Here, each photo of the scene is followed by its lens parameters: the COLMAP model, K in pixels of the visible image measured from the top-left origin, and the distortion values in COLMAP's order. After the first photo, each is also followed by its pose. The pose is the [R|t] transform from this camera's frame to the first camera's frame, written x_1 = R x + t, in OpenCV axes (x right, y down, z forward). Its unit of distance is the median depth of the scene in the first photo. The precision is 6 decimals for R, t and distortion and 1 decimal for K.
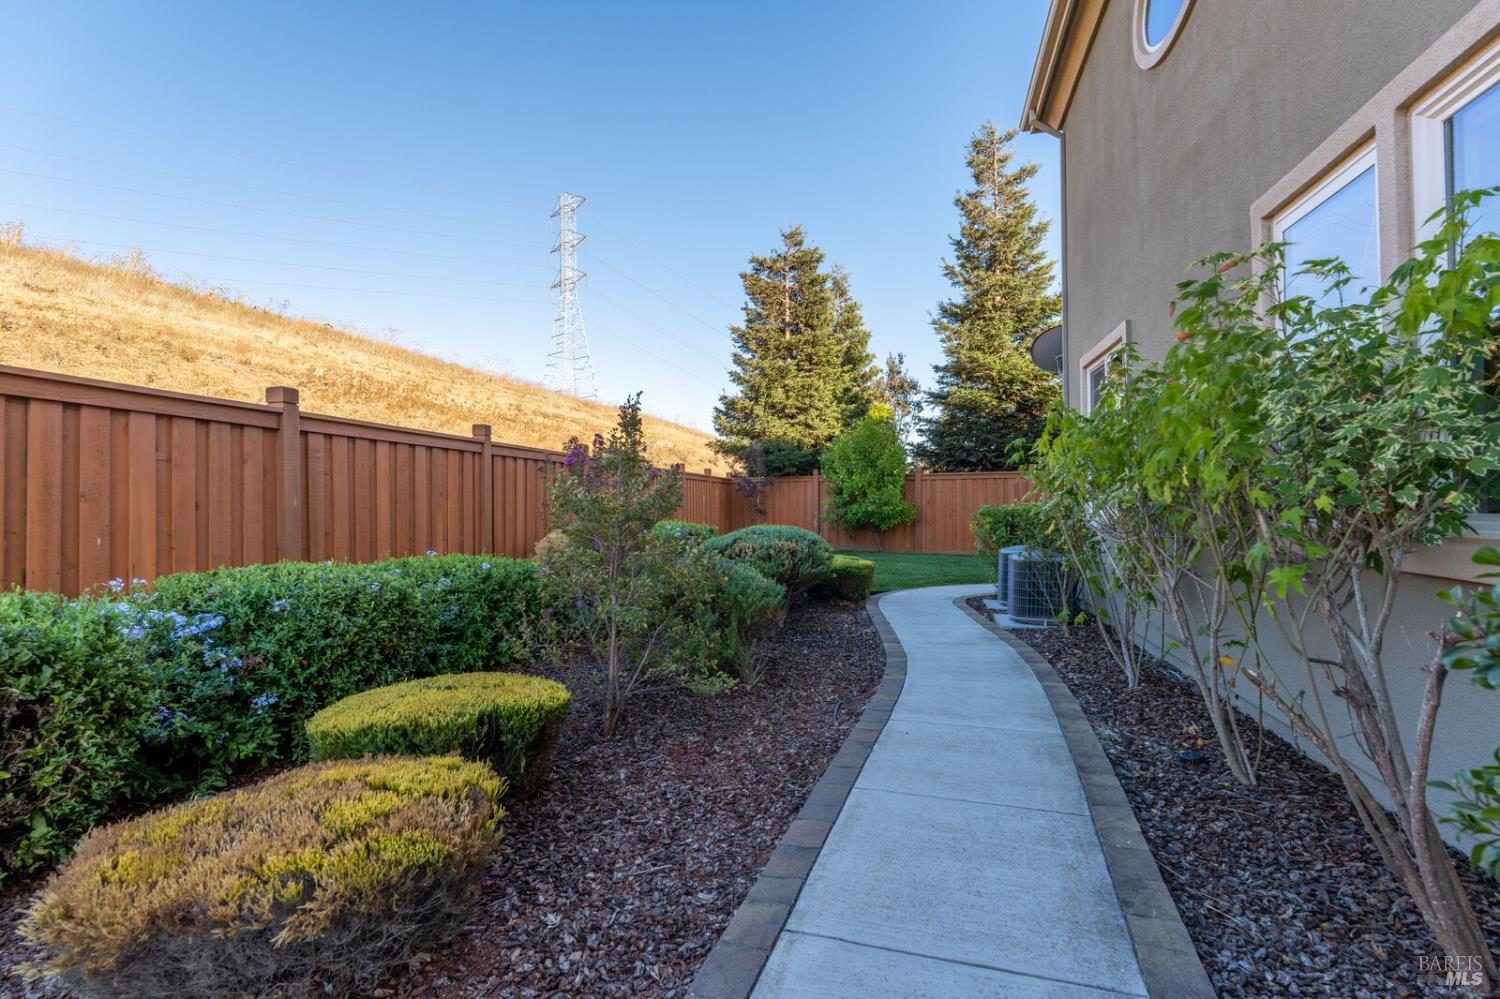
lens RADIAL K [[711.5, 0, 748.4], [0, 711.5, 501.0], [0, 0, 1]] dist [-0.003363, -0.000588]
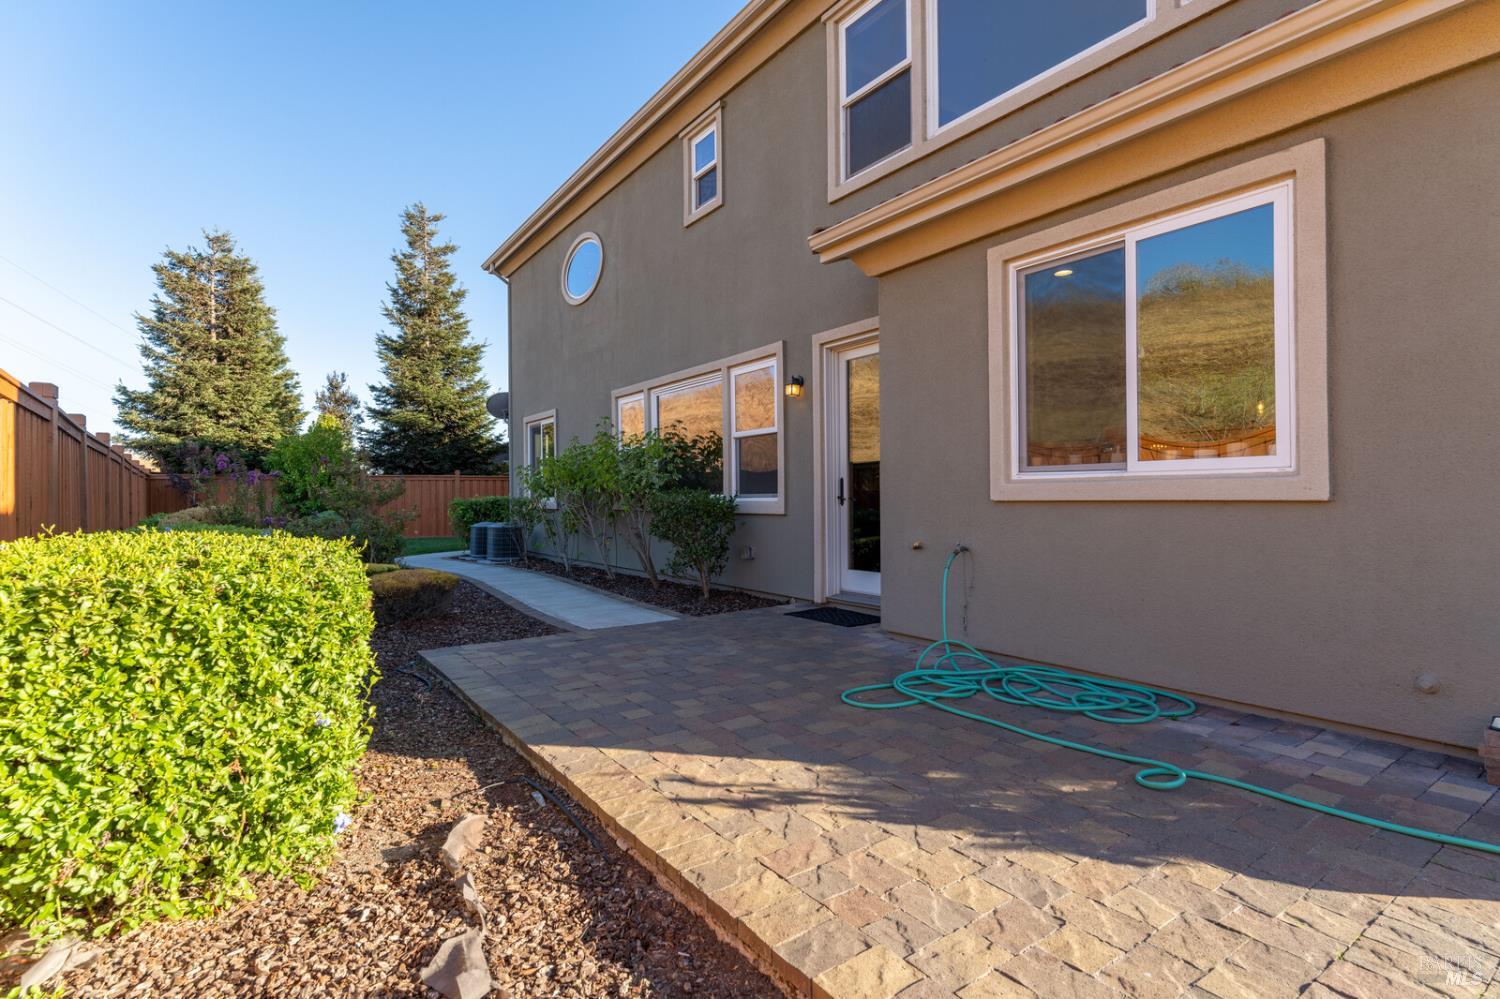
lens RADIAL K [[711.5, 0, 750.1], [0, 711.5, 499.8], [0, 0, 1]] dist [-0.003363, -0.000588]
pose [[0.655277, -0.003073, 0.755383, -0.231363], [0.004779, 0.999989, -0.000078, 0.006093], [-0.755374, 0.003662, 0.655284, -0.276051]]
